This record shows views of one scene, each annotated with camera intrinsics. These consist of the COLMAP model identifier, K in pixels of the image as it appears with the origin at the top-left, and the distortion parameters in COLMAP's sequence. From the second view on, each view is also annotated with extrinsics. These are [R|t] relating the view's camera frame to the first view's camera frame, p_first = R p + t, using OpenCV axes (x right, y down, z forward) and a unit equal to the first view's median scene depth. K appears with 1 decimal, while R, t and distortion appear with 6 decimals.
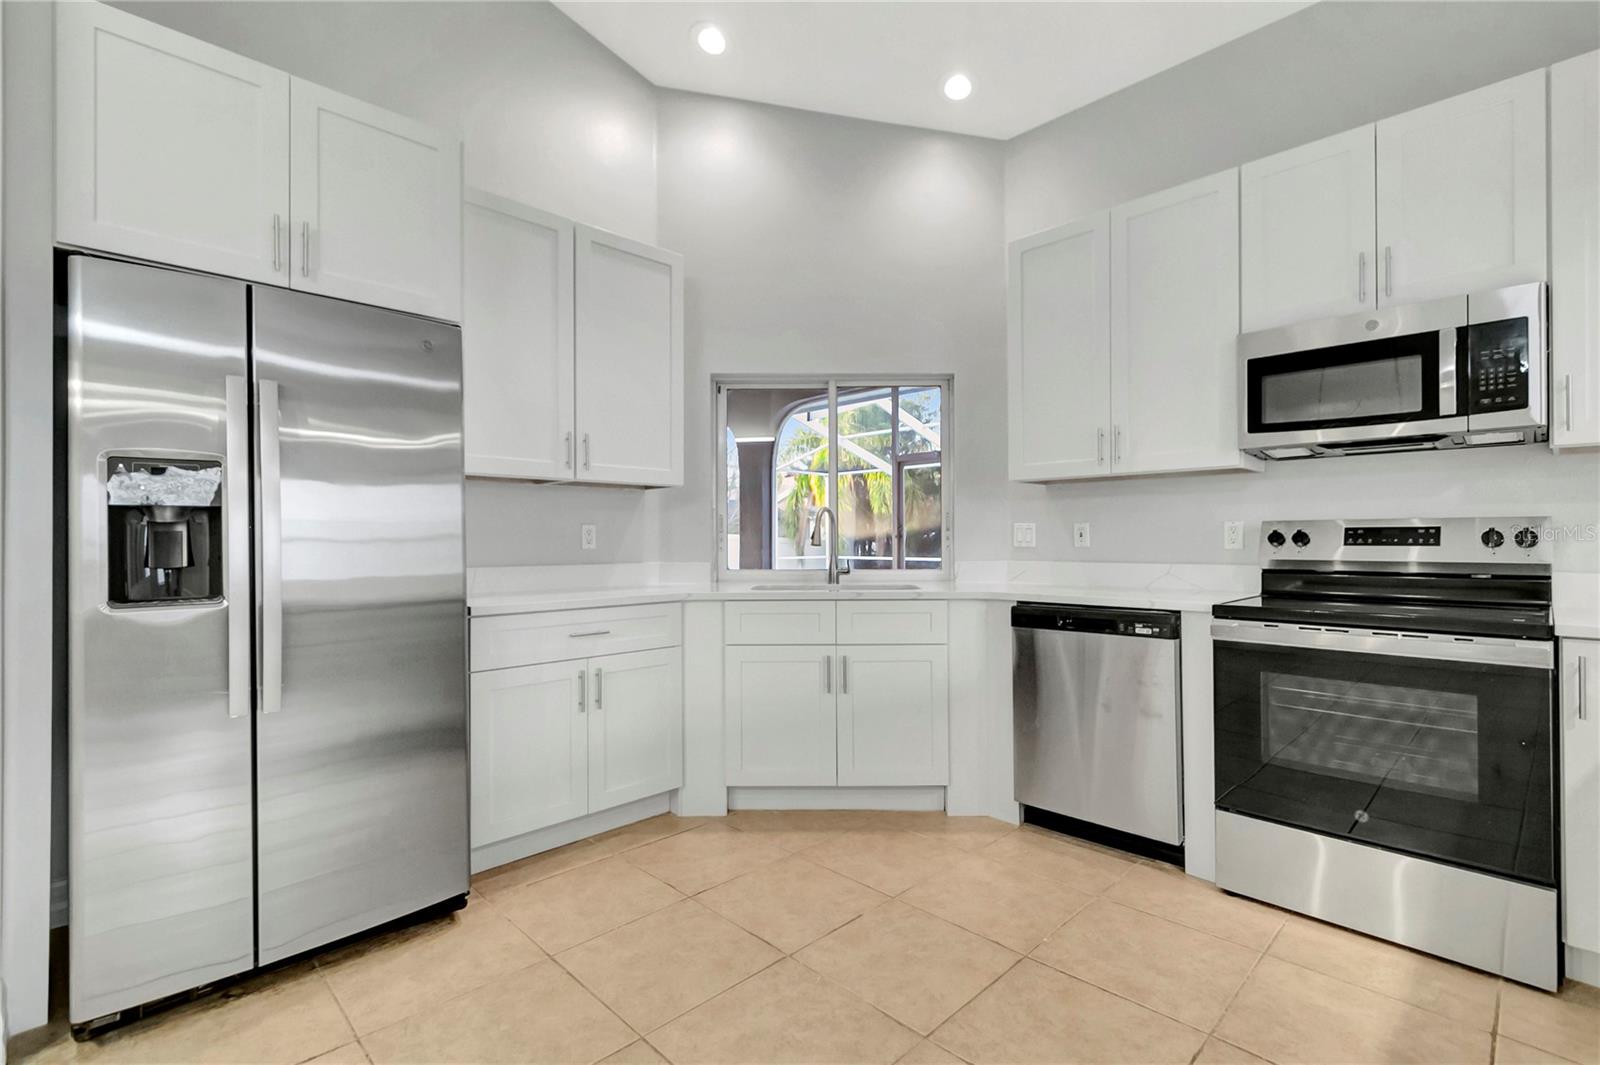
lens RADIAL K [[739.5, 0, 804.6], [0, 739.5, 536.8], [0, 0, 1]] dist [0.005609, -0.001432]
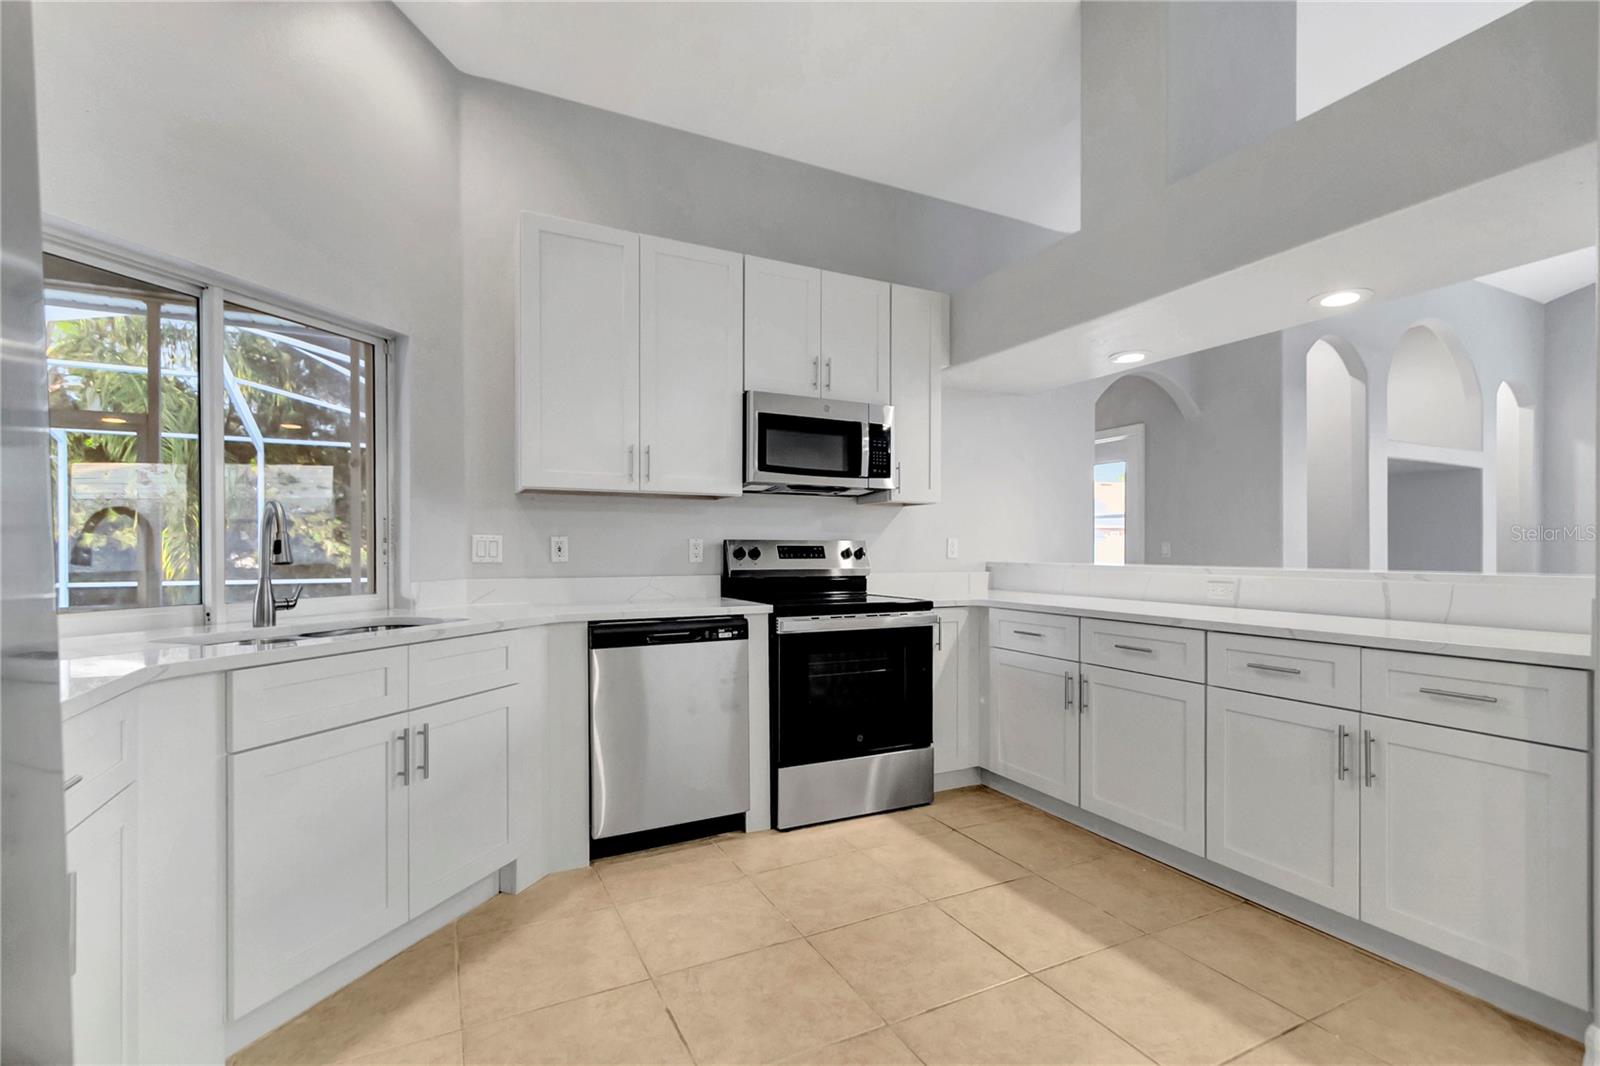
lens RADIAL K [[739.5, 0, 831.8], [0, 739.5, 555.6], [0, 0, 1]] dist [0.005609, -0.001432]
pose [[0.283730, -0.000529, 0.958904, -0.579023], [-0.004514, 0.999988, 0.001887, 0.002846], [-0.958893, -0.004864, 0.283725, 0.518396]]
